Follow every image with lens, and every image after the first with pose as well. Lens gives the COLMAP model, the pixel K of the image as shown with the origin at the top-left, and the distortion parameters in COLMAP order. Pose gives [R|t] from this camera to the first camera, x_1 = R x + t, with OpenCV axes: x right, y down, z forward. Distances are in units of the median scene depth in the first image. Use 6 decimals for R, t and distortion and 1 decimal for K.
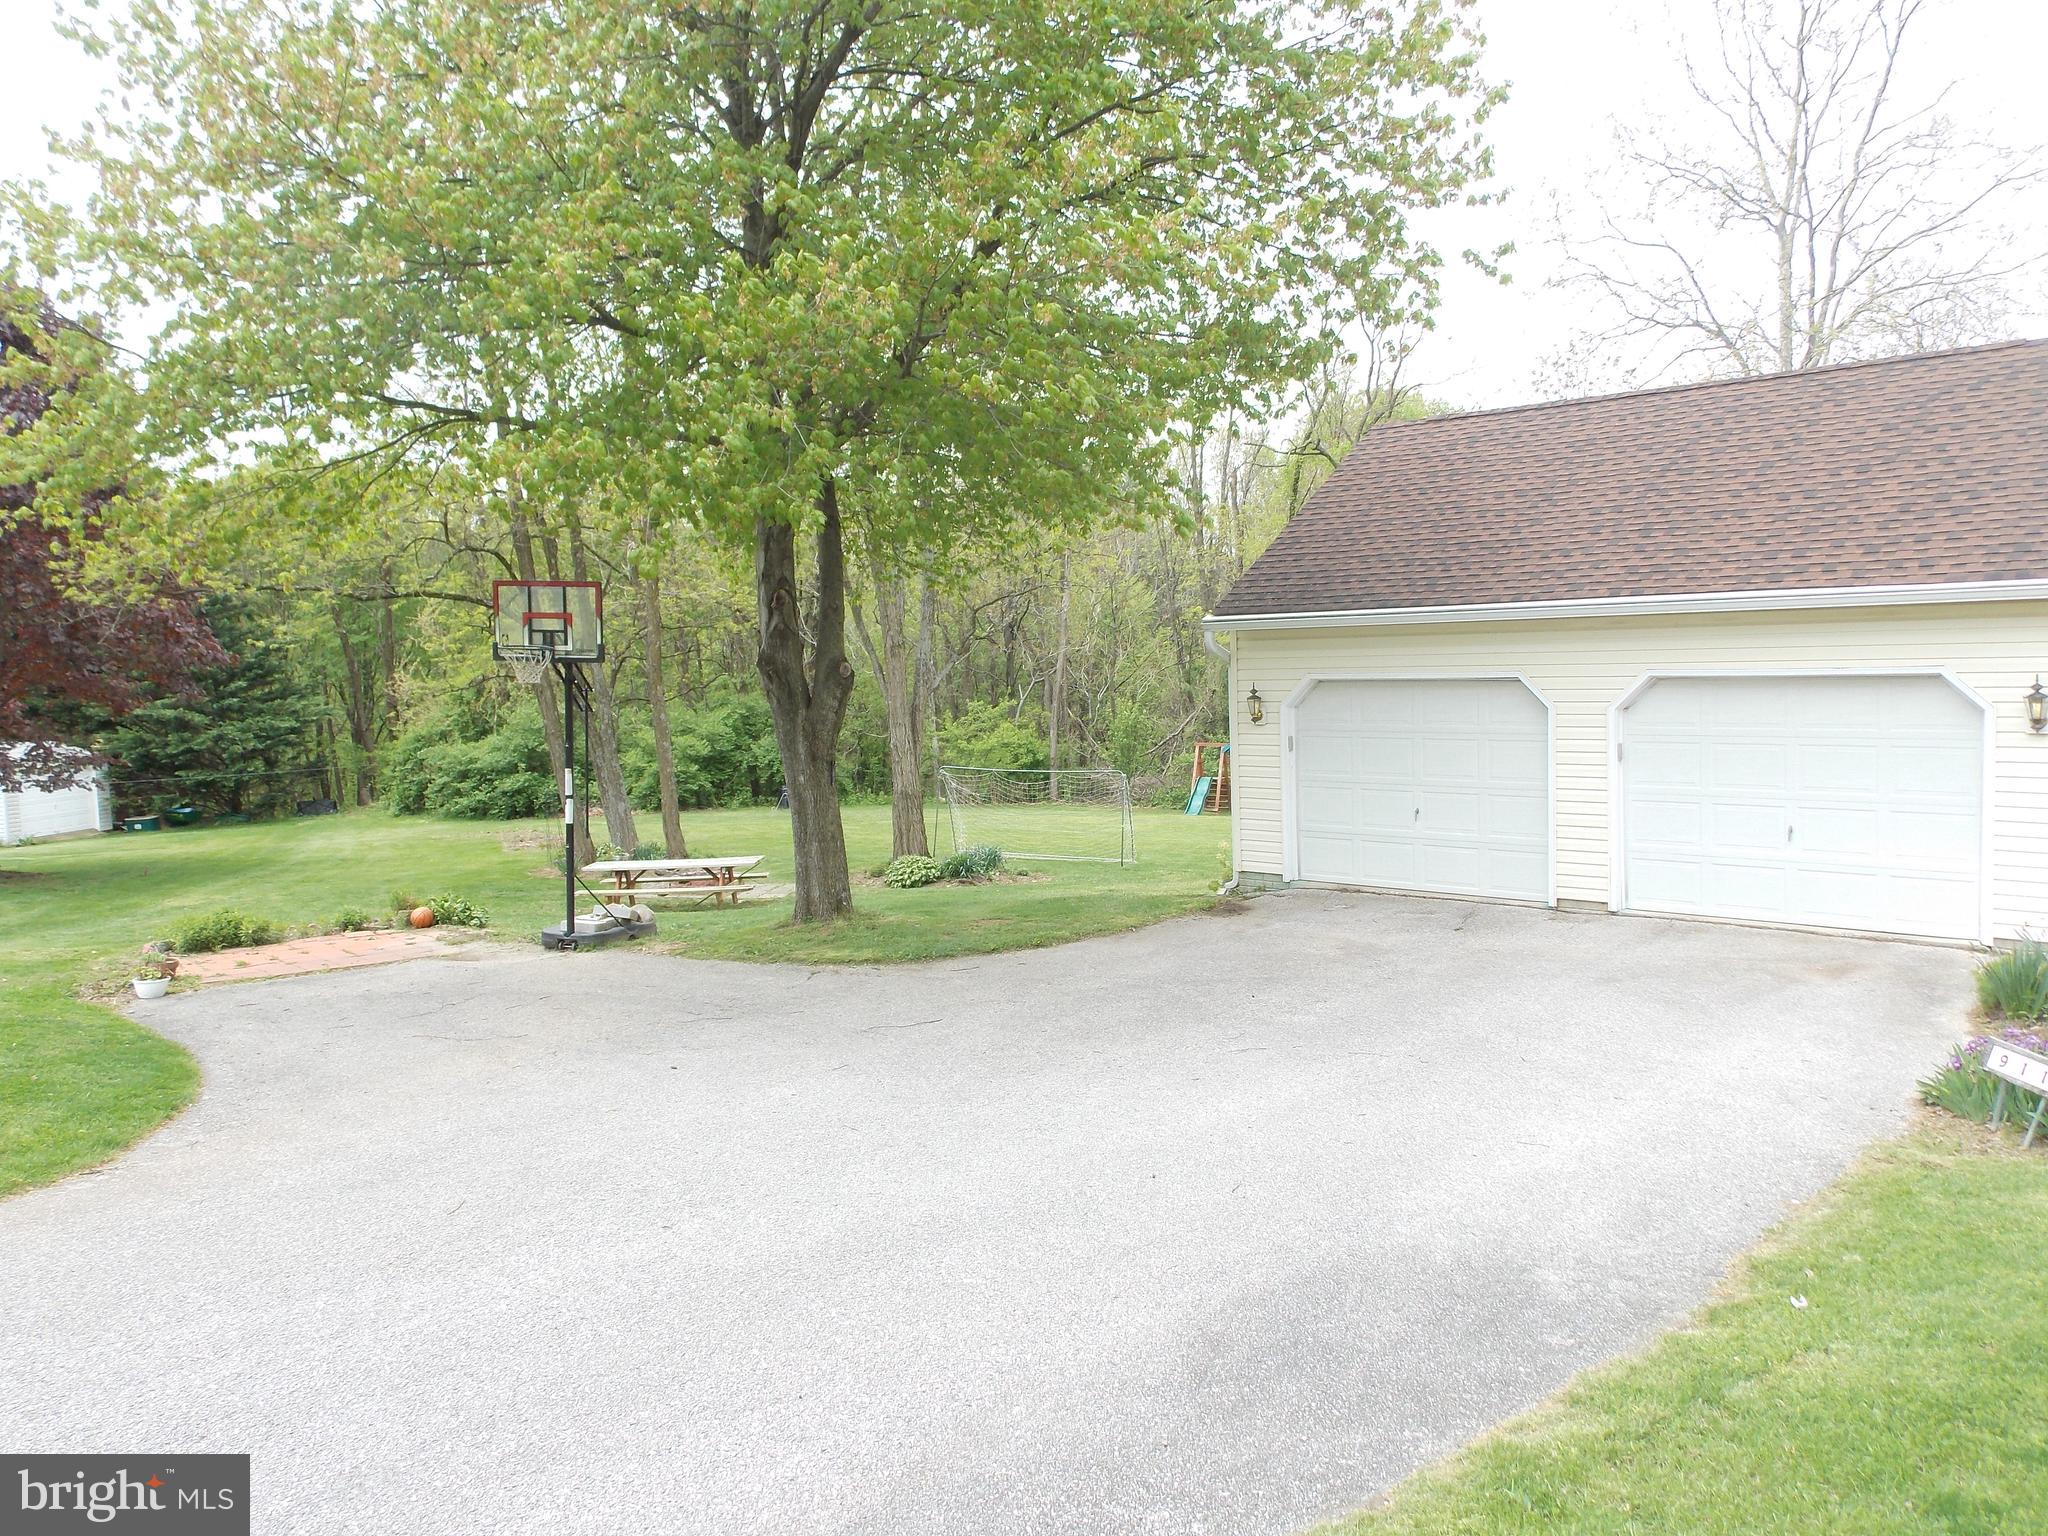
lens RADIAL K [[1469.0, 0, 1016.1], [0, 1469.0, 751.2], [0, 0, 1]] dist [0.067039, -0.021230]
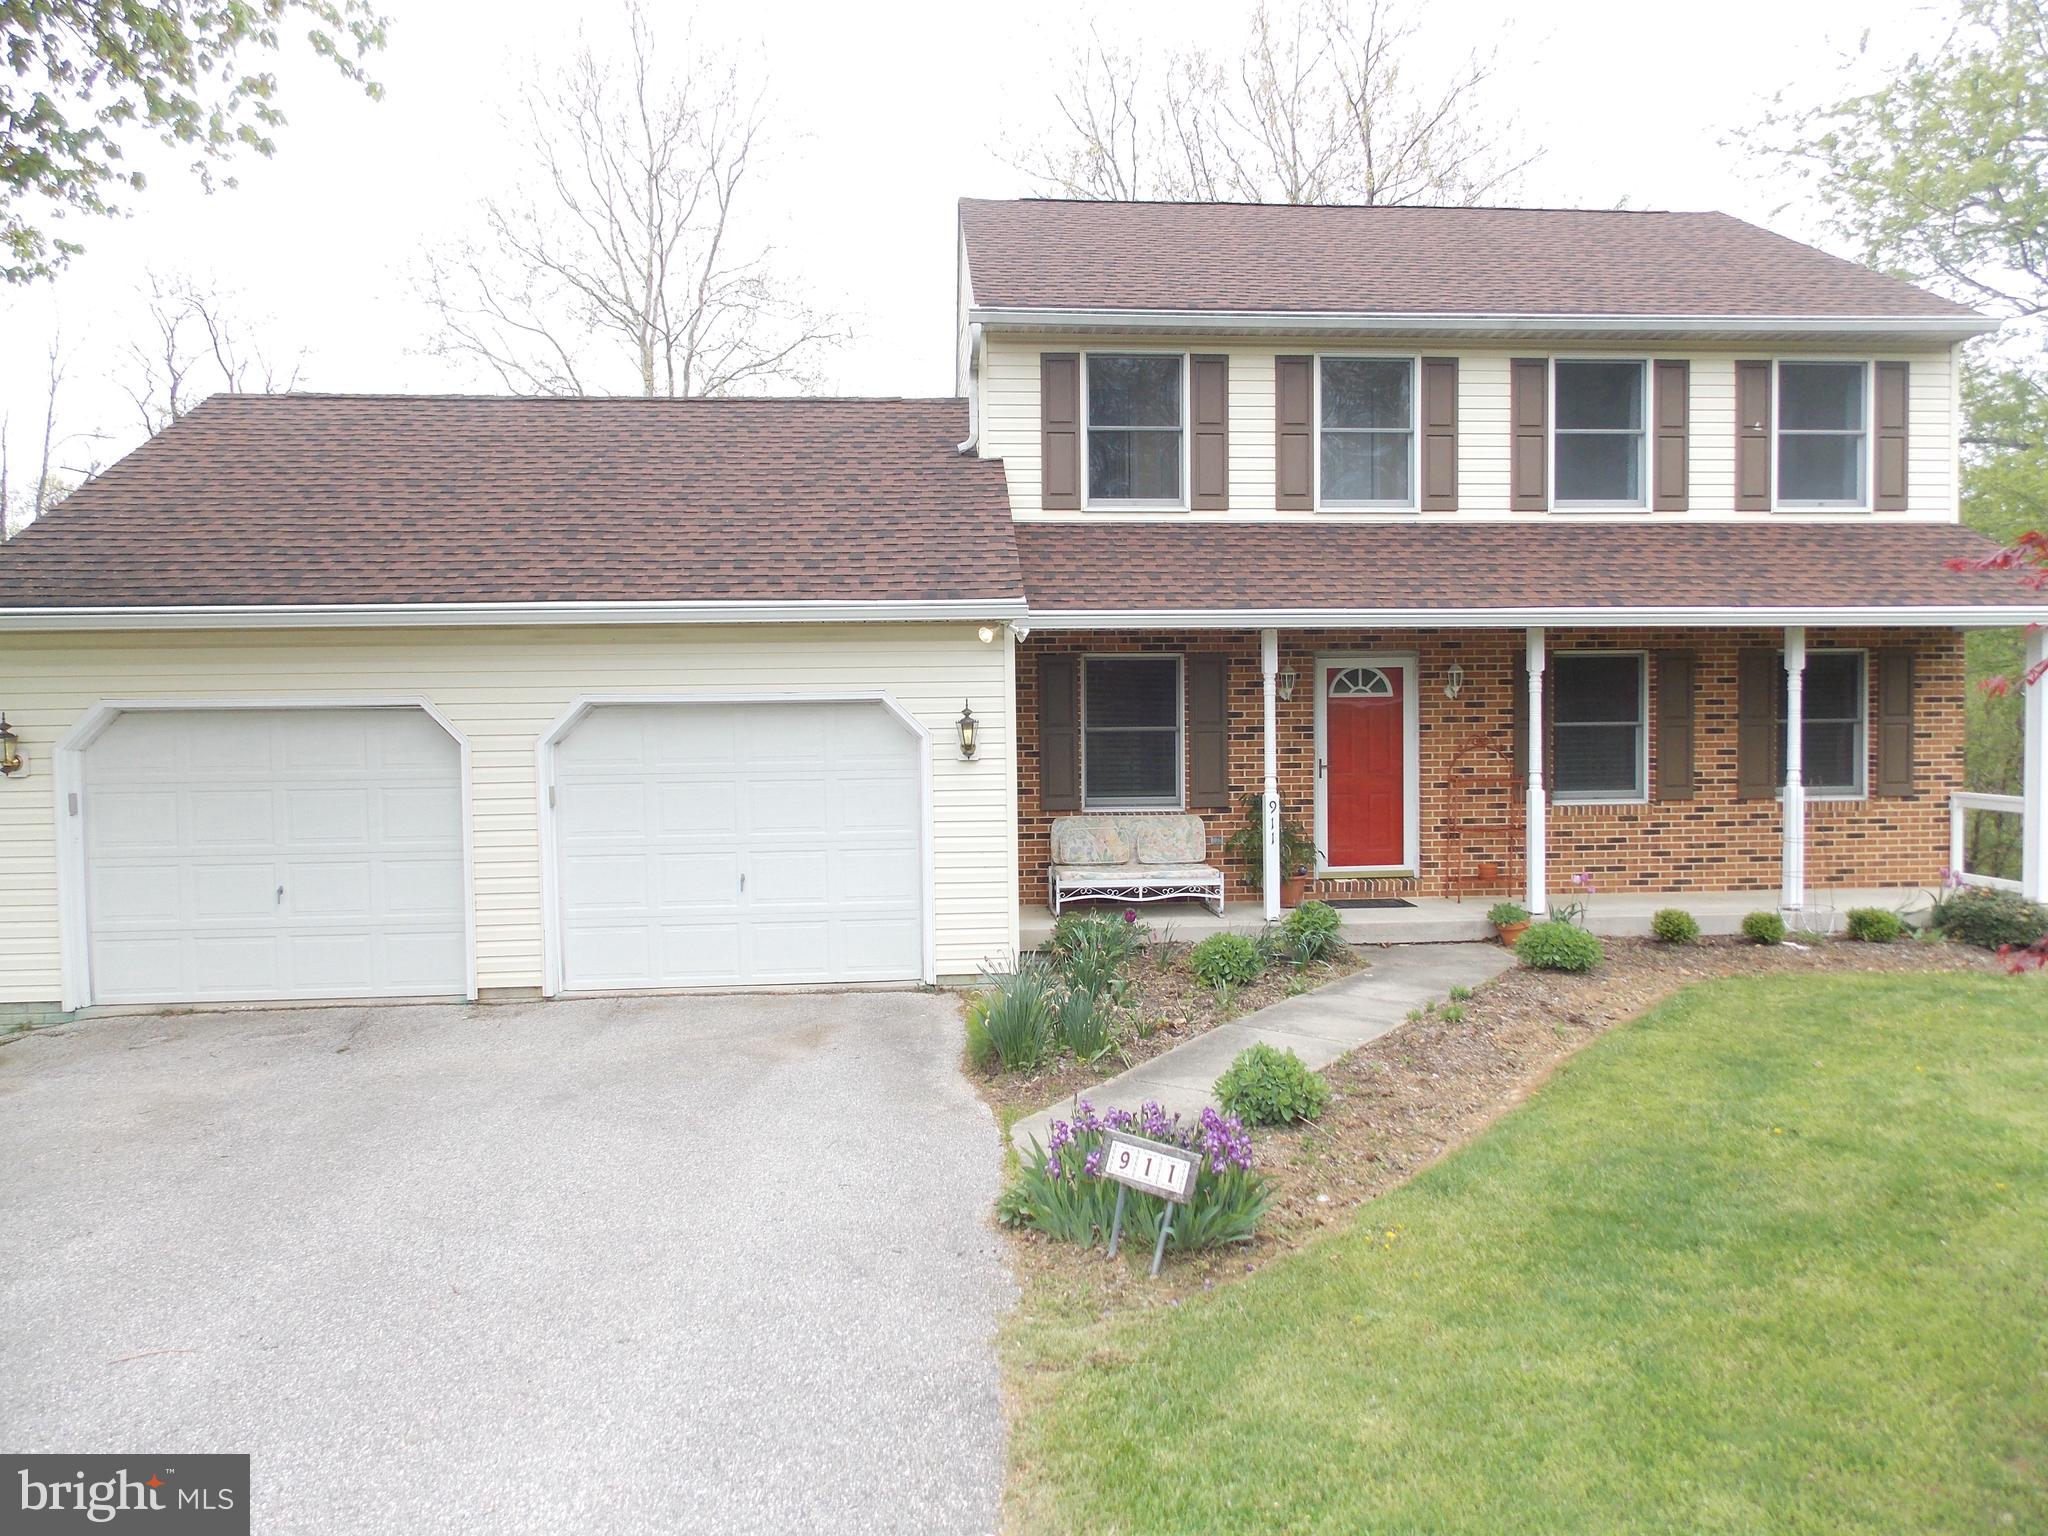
lens RADIAL K [[1352.1, 0, 1027.6], [0, 1352.1, 753.8], [0, 0, 1]] dist [0.012680, -0.007350]
pose [[0.727662, -0.004302, 0.685923, 0.091342], [0.042838, 0.998313, -0.039183, 0.017253], [-0.684597, 0.057895, 0.726619, 0.290274]]
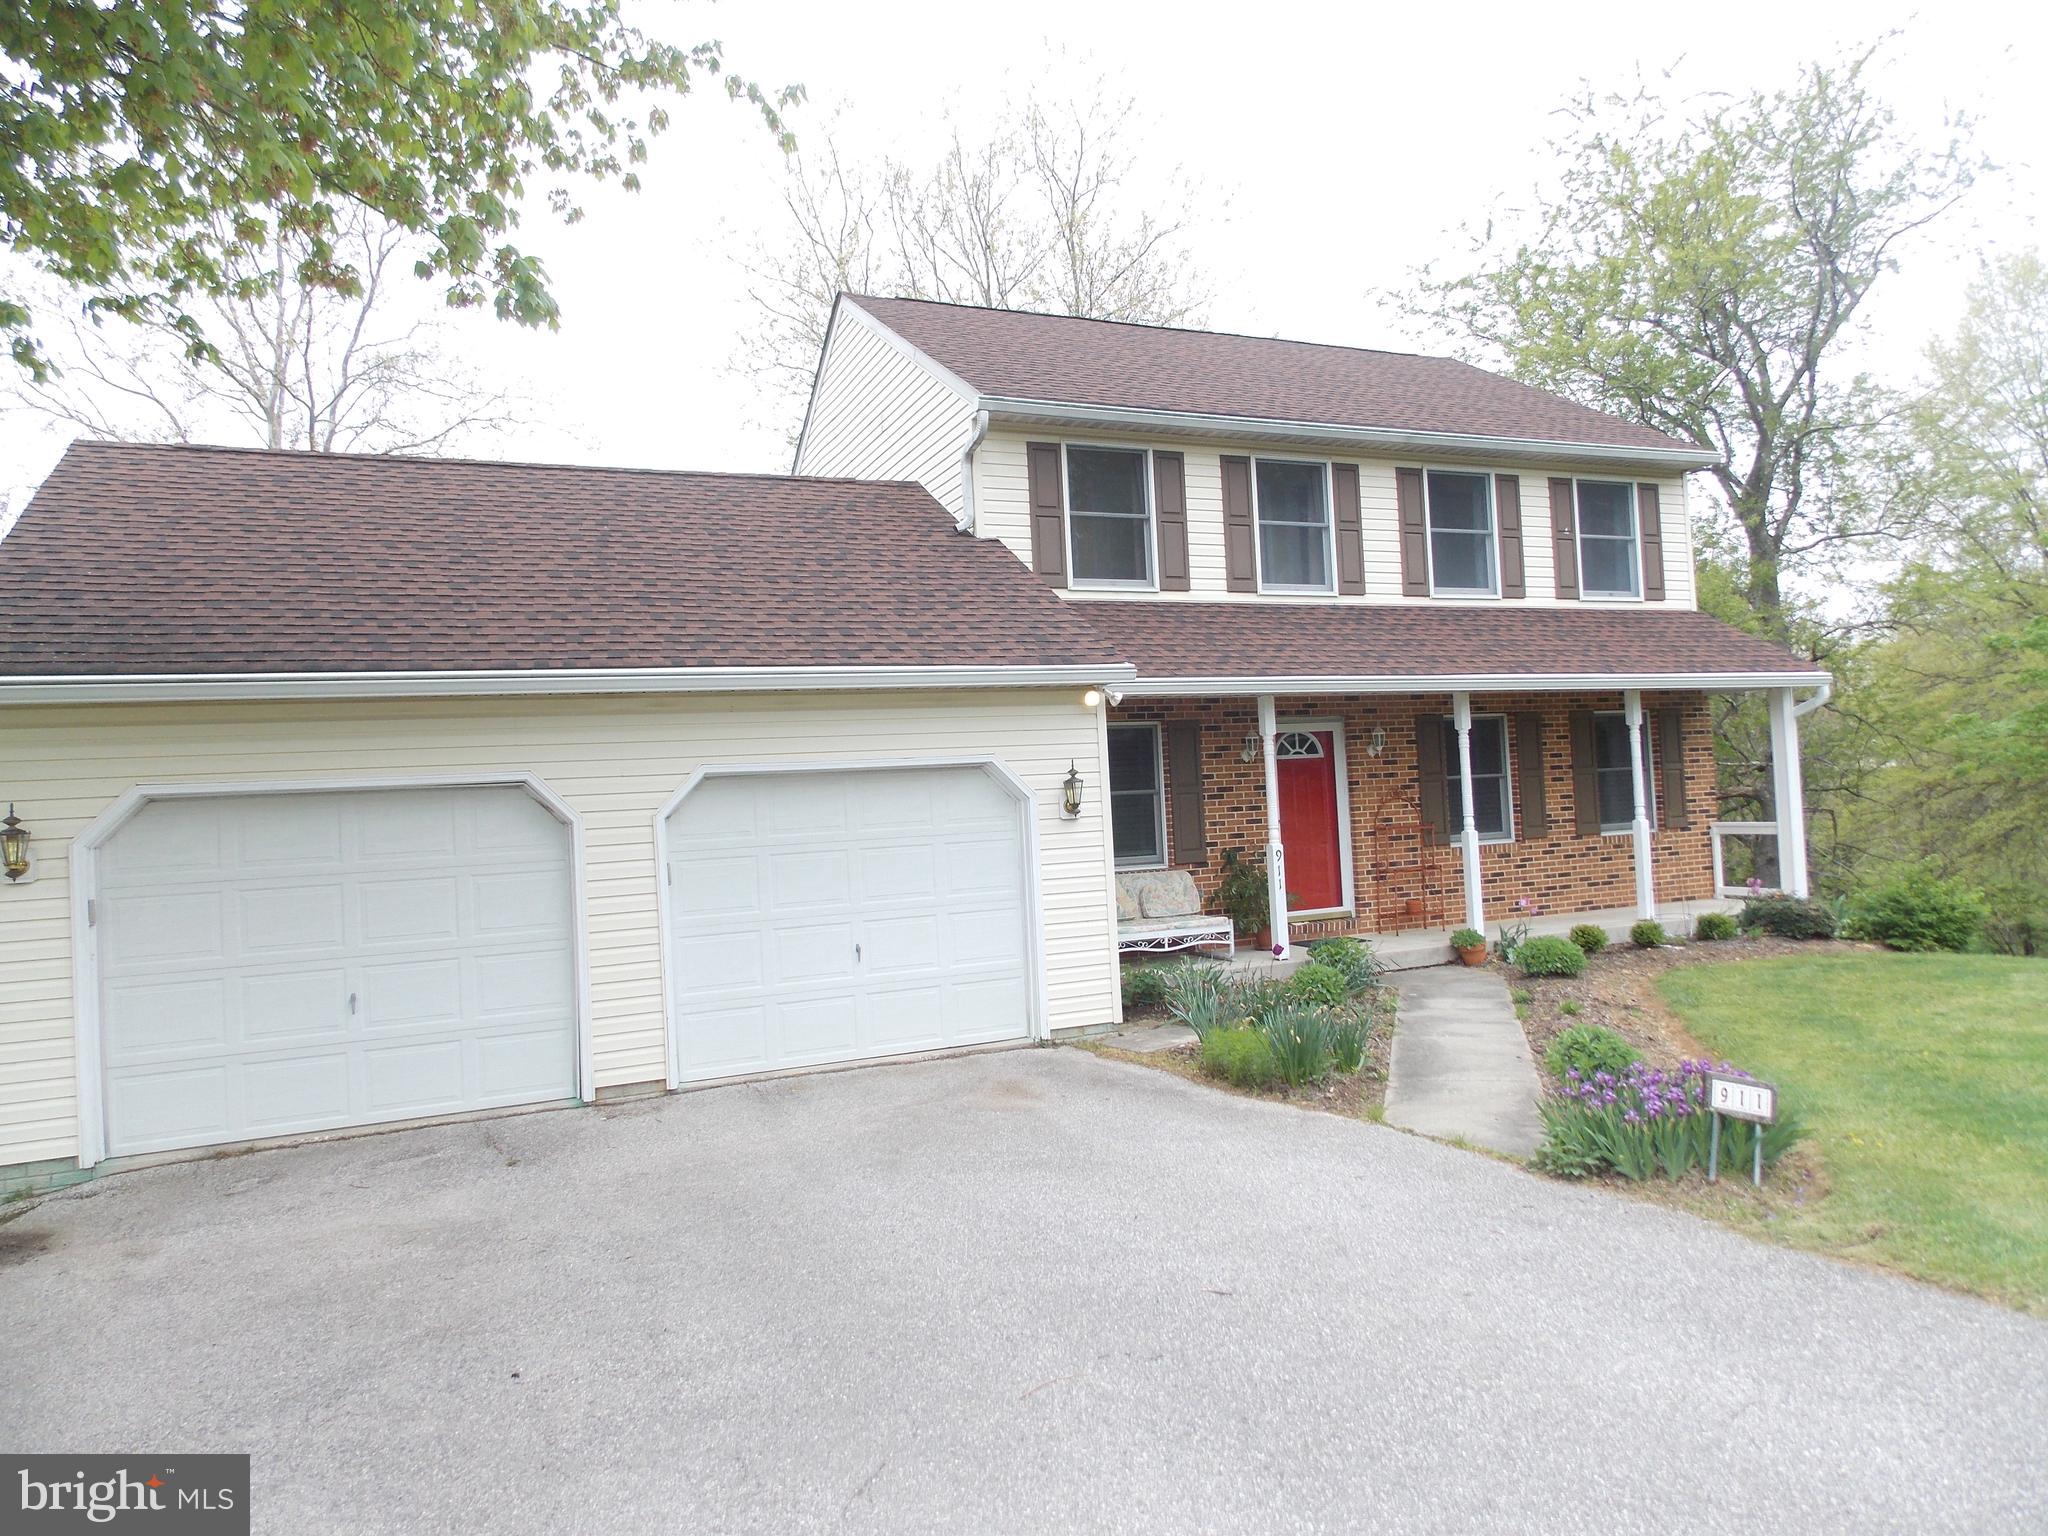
lens RADIAL K [[1352.1, 0, 1031.7], [0, 1352.1, 757.8], [0, 0, 1]] dist [0.012680, -0.007350]
pose [[0.463611, 0.030346, 0.885519, -0.123528], [0.102888, 0.990809, -0.087821, 0.021392], [-0.880045, 0.131824, 0.456227, 0.517007]]
